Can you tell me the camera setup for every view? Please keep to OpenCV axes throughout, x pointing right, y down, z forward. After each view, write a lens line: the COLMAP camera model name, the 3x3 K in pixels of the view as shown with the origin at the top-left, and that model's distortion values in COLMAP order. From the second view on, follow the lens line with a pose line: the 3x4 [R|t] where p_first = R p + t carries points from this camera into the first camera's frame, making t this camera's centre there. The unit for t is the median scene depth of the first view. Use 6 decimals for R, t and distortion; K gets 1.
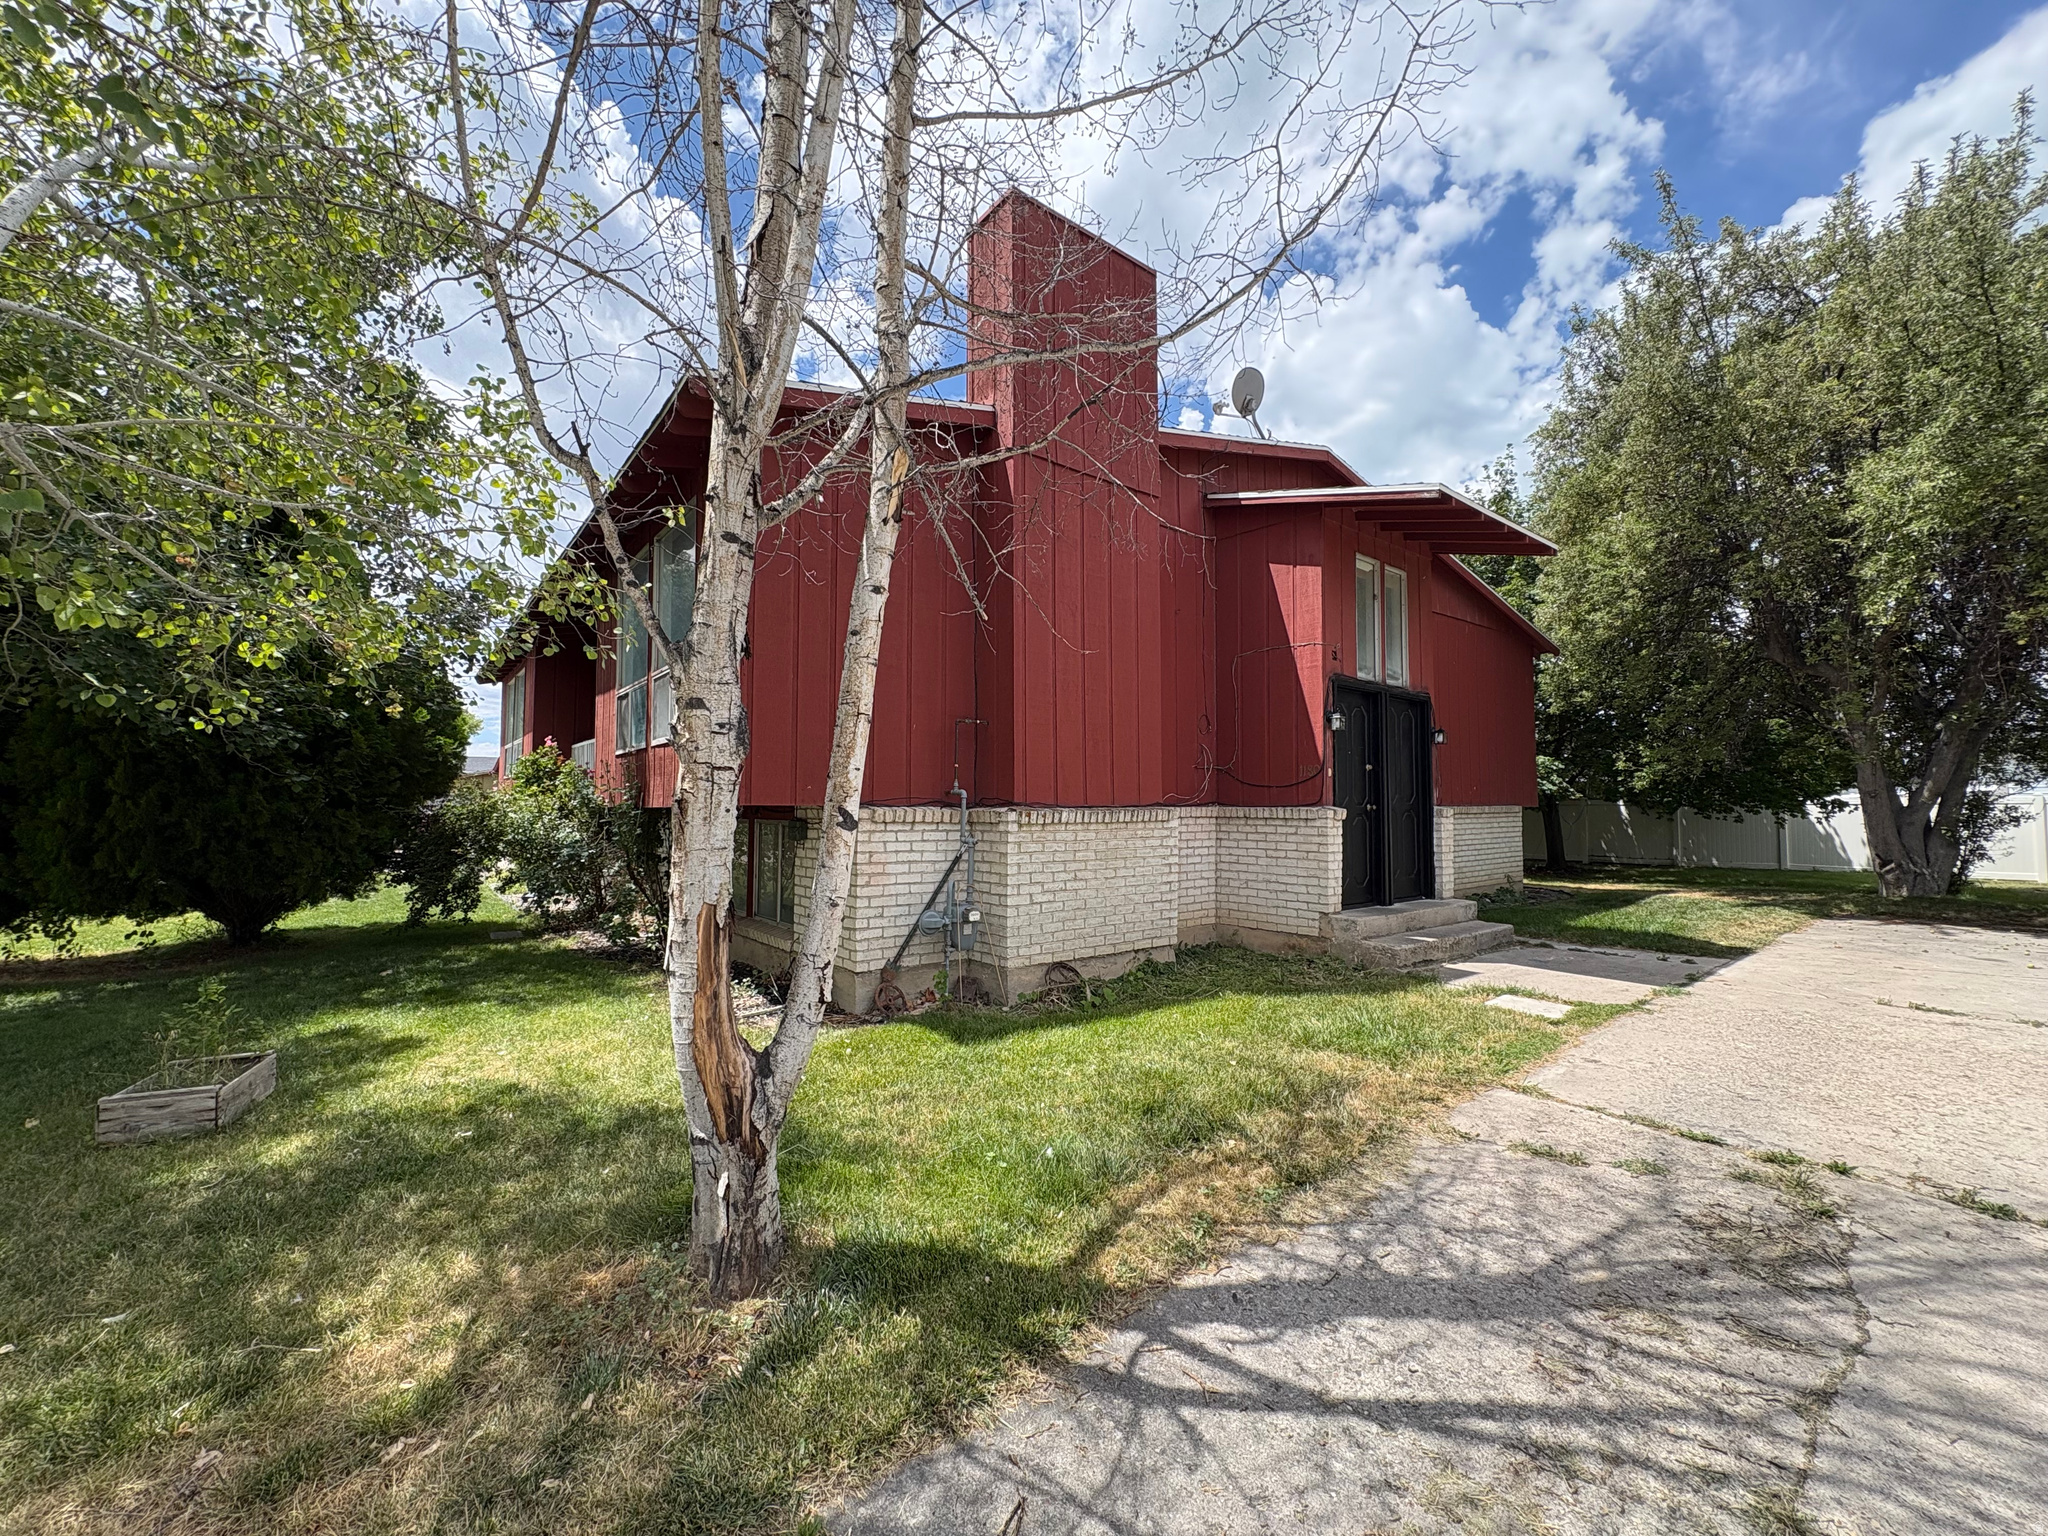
lens RADIAL K [[808.6, 0, 1024.0], [0, 808.6, 768.0], [0, 0, 1]] dist [0.000692, 0.000143]
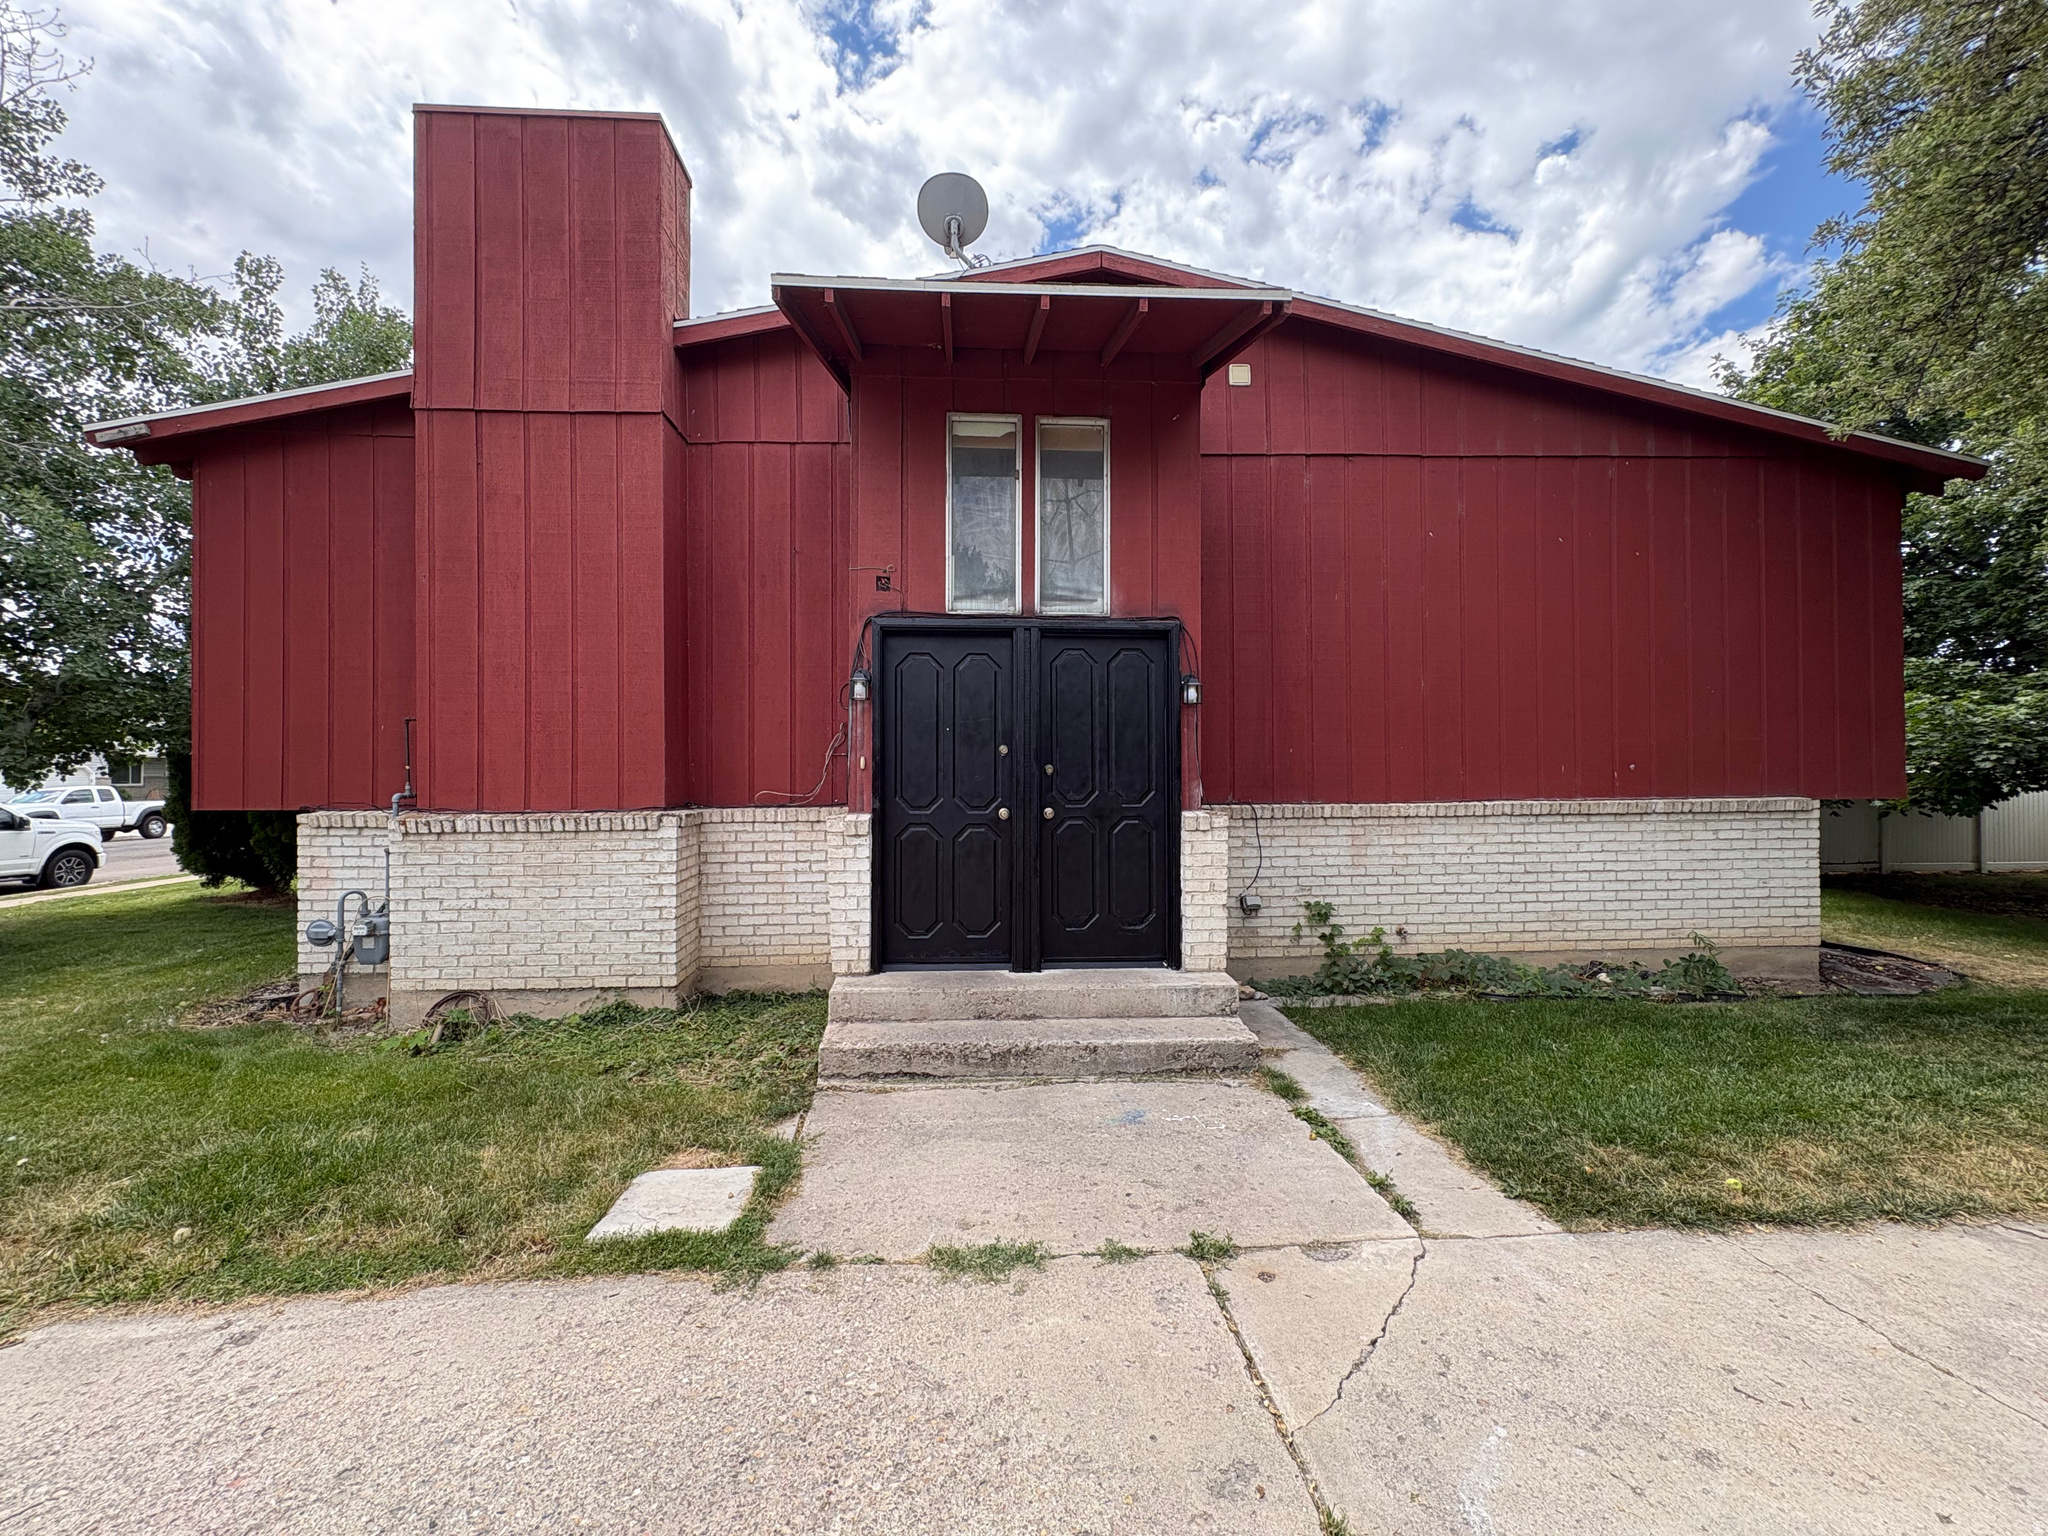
lens RADIAL K [[808.6, 0, 1024.0], [0, 808.6, 768.0], [0, 0, 1]] dist [0.000692, 0.000143]
pose [[0.820989, -0.008635, -0.570879, 1.037352], [0.032834, 0.998945, 0.032108, -0.008816], [0.569999, -0.045105, 0.820406, 0.634444]]
